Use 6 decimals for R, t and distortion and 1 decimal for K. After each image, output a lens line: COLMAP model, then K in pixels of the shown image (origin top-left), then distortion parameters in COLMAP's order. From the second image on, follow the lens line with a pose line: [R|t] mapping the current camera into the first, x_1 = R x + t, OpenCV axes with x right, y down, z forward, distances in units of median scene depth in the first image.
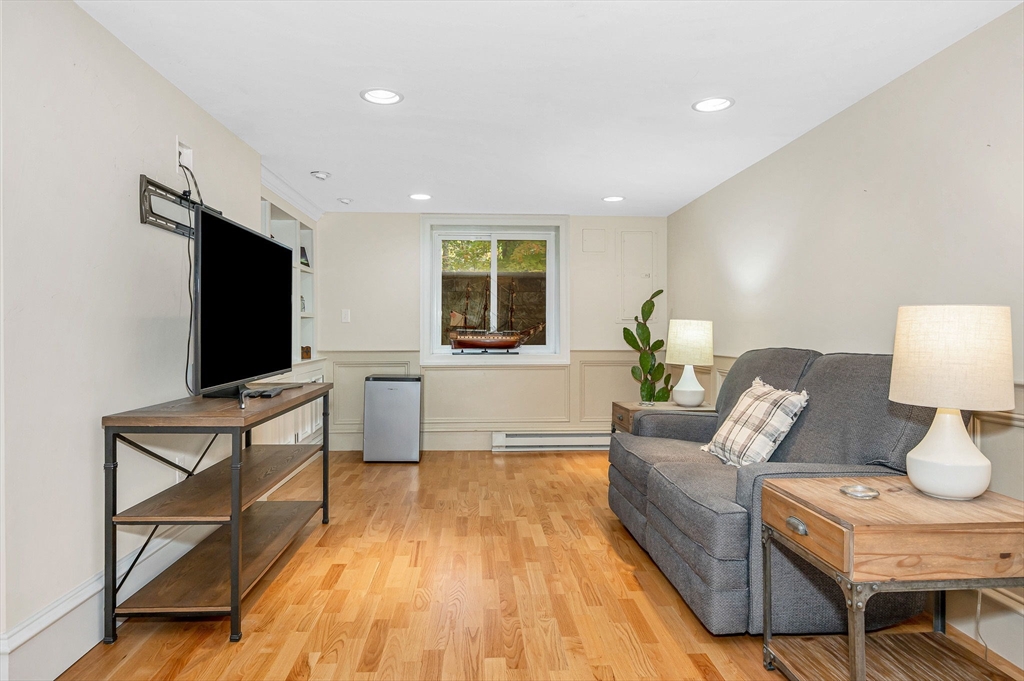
lens RADIAL K [[598.5, 0, 515.9], [0, 598.5, 338.2], [0, 0, 1]] dist [-0.003751, -0.001939]
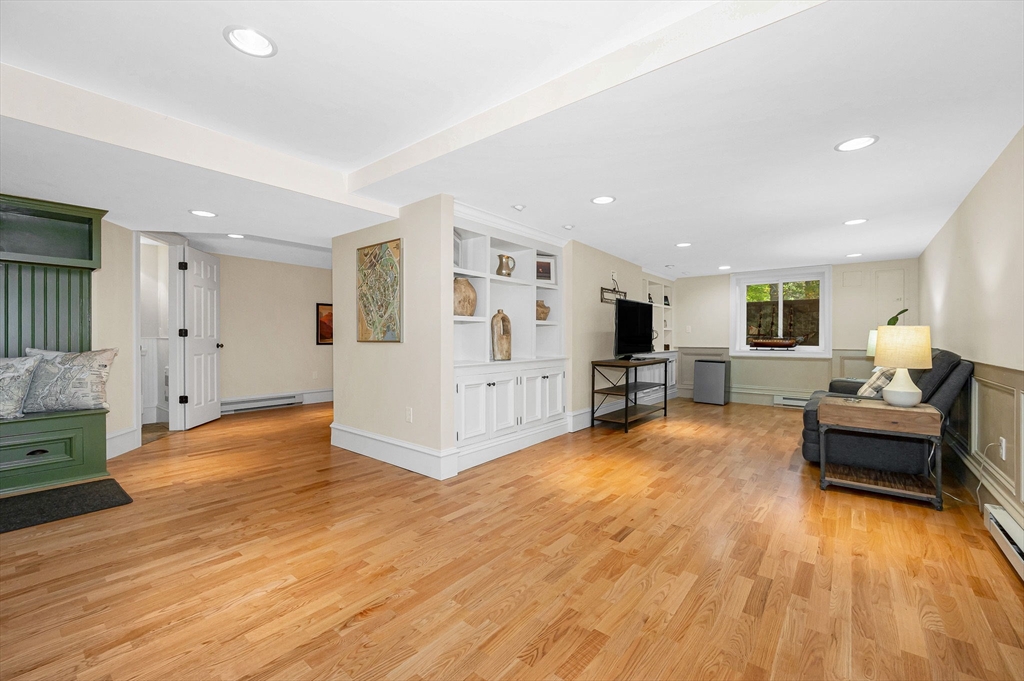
lens RADIAL K [[420.6, 0, 512.8], [0, 420.6, 340.1], [0, 0, 1]] dist [-0.000046, -0.001074]
pose [[0.732713, 0.004555, -0.680522, 0.391150], [-0.009183, 0.999953, -0.003195, 0.013023], [0.680476, 0.008590, 0.732720, -0.678871]]
